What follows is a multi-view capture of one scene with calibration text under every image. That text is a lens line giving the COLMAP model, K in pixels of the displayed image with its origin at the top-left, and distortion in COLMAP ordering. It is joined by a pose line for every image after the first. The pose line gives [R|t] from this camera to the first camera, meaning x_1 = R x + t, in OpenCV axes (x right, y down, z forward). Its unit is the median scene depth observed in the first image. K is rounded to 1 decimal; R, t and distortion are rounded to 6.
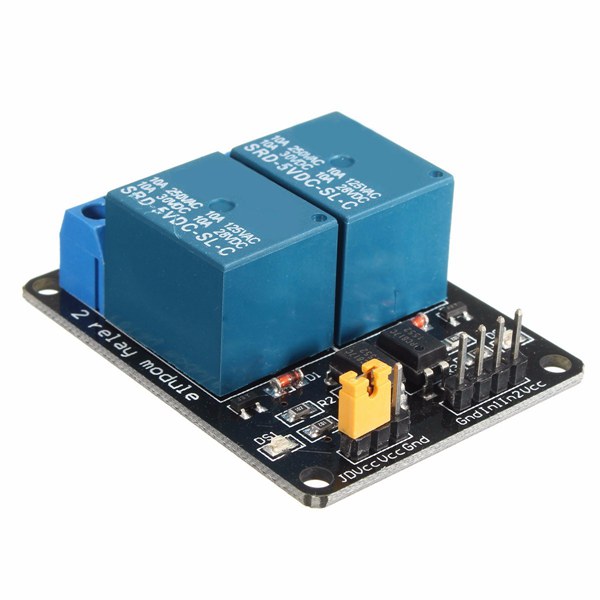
lens RADIAL K [[2273.0, 0, 297.1], [0, 2273.0, 299.7], [0, 0, 1]] dist [0.053355, 0.000000]
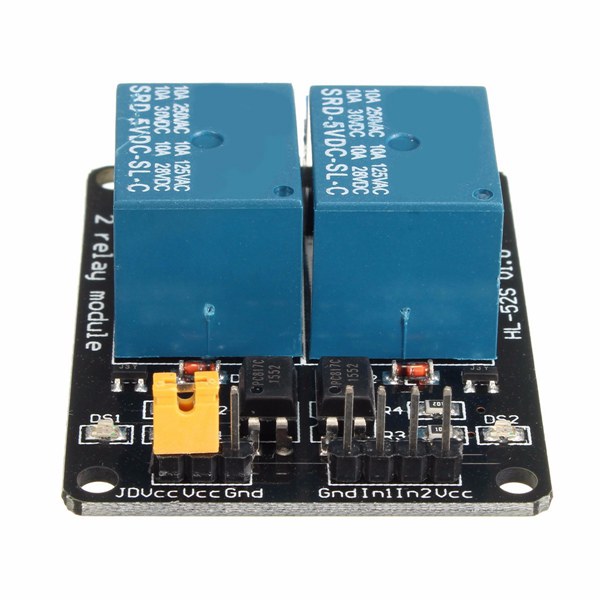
lens RADIAL K [[2921.3, 0, 300.0], [0, 2921.3, 298.0], [0, 0, 1]] dist [-0.060745, 0.000000]
pose [[0.772478, 0.337999, -0.537619, 0.572941], [-0.322561, 0.938085, 0.126299, -0.131074], [0.547021, 0.075852, 0.833675, 0.153087]]
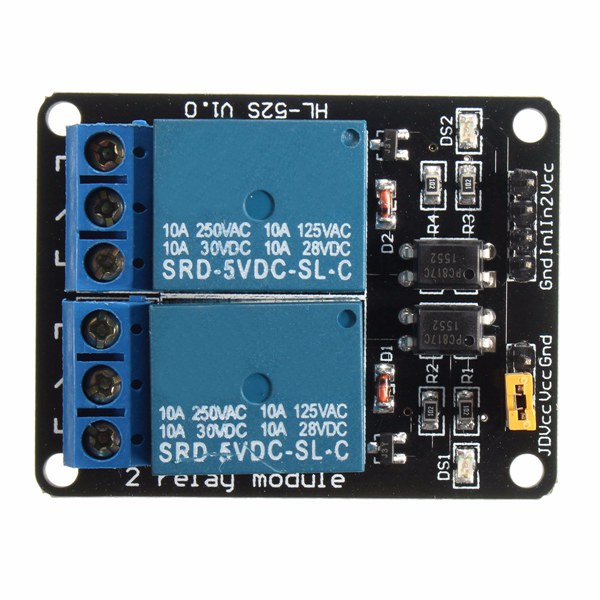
lens RADIAL K [[2498.3, 0, 303.7], [0, 2498.3, 299.3], [0, 0, 1]] dist [-0.146931, 0.000000]
pose [[0.653401, -0.755822, -0.042417, 0.045072], [0.418305, 0.313784, 0.852385, -0.862727], [-0.630942, -0.574693, 0.521191, 0.509272]]
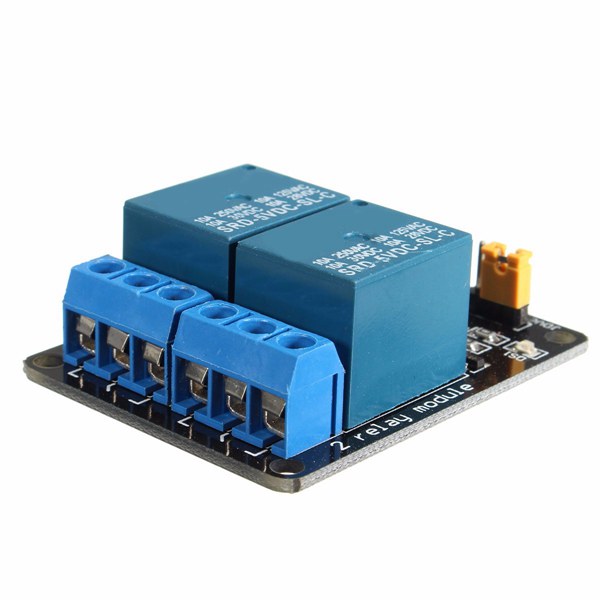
lens RADIAL K [[2019.8, 0, 299.9], [0, 2019.8, 299.8], [0, 0, 1]] dist [-0.032200, 0.000000]
pose [[-0.129961, -0.410987, 0.902330, -0.825983], [0.486369, 0.766614, 0.419223, -0.397405], [-0.864034, 0.493348, 0.100261, 0.948039]]
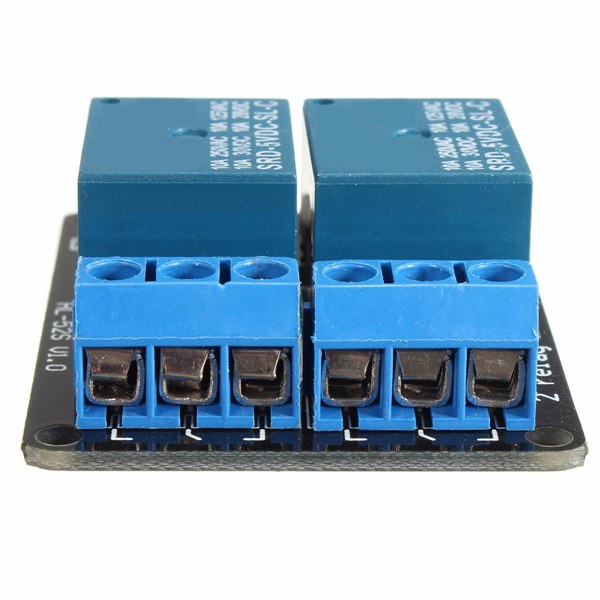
lens RADIAL K [[2498.3, 0, 299.6], [0, 2498.3, 301.1], [0, 0, 1]] dist [-0.146931, 0.000000]
pose [[-0.777103, -0.268201, 0.569368, -0.467453], [0.292823, 0.646706, 0.704291, -0.571779], [-0.557105, 0.714030, -0.424022, 1.391802]]
